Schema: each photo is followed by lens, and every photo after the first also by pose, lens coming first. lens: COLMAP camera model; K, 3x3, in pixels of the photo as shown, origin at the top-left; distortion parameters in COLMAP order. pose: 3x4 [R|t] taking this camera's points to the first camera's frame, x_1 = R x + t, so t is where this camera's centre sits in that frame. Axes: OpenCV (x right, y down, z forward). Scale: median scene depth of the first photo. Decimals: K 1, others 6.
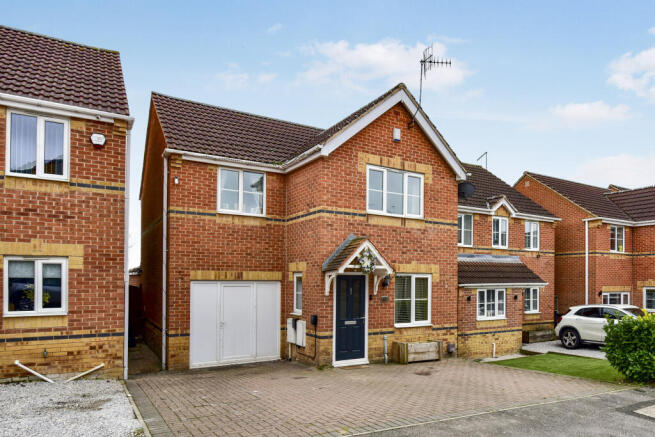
lens RADIAL K [[423.7, 0, 327.3], [0, 423.7, 278.8], [0, 0, 1]] dist [-0.002884, 0.000039]
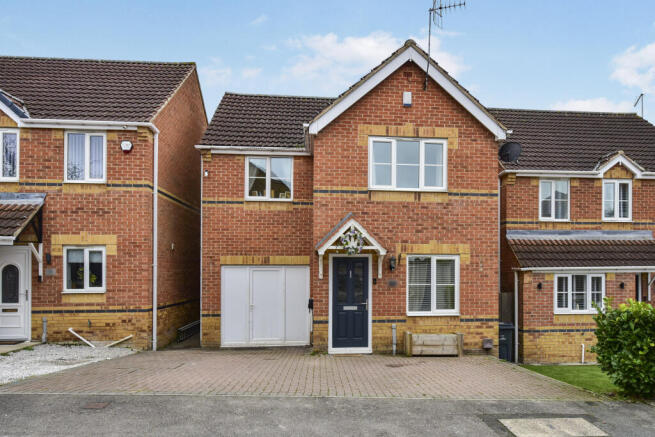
lens RADIAL K [[463.7, 0, 327.4], [0, 463.7, 269.5], [0, 0, 1]] dist [-0.000848, -0.001953]
pose [[0.906754, -0.006139, -0.421615, 0.421168], [0.005397, 0.999981, -0.002954, 0.020164], [0.421625, 0.000403, 0.906770, 0.048301]]
